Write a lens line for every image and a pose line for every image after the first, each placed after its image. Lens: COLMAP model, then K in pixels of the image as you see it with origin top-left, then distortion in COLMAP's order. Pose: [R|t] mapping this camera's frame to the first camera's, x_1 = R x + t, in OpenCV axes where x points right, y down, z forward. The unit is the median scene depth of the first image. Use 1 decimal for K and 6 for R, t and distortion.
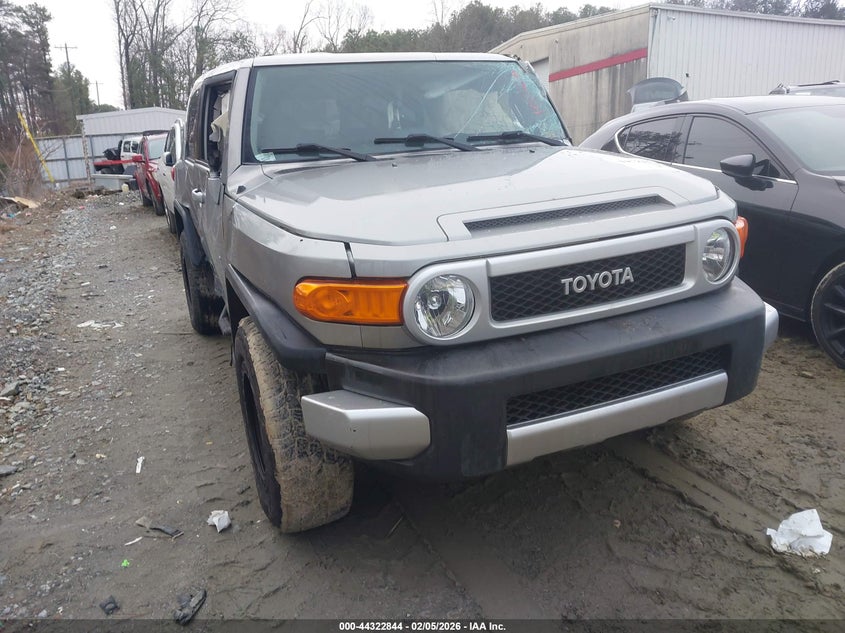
lens RADIAL K [[674.4, 0, 422.5], [0, 674.4, 315.5], [0, 0, 1]] dist [0.017702, 0.014830]
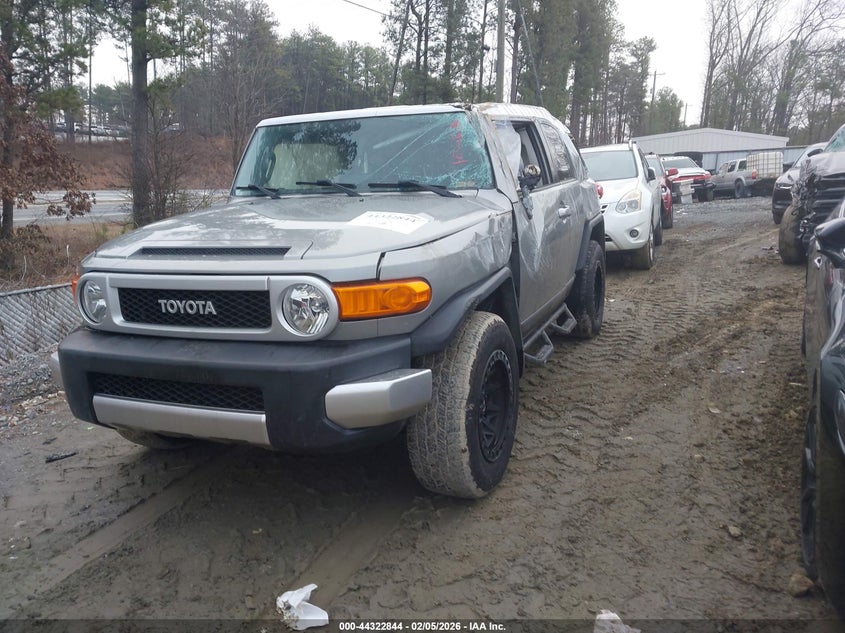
lens RADIAL K [[674.4, 0, 421.5], [0, 674.4, 315.3], [0, 0, 1]] dist [0.017702, 0.014830]
pose [[0.685844, 0.182412, -0.704517, 0.811166], [-0.200241, 0.978011, 0.058291, -0.110559], [0.699659, 0.101095, 0.707289, 0.239069]]
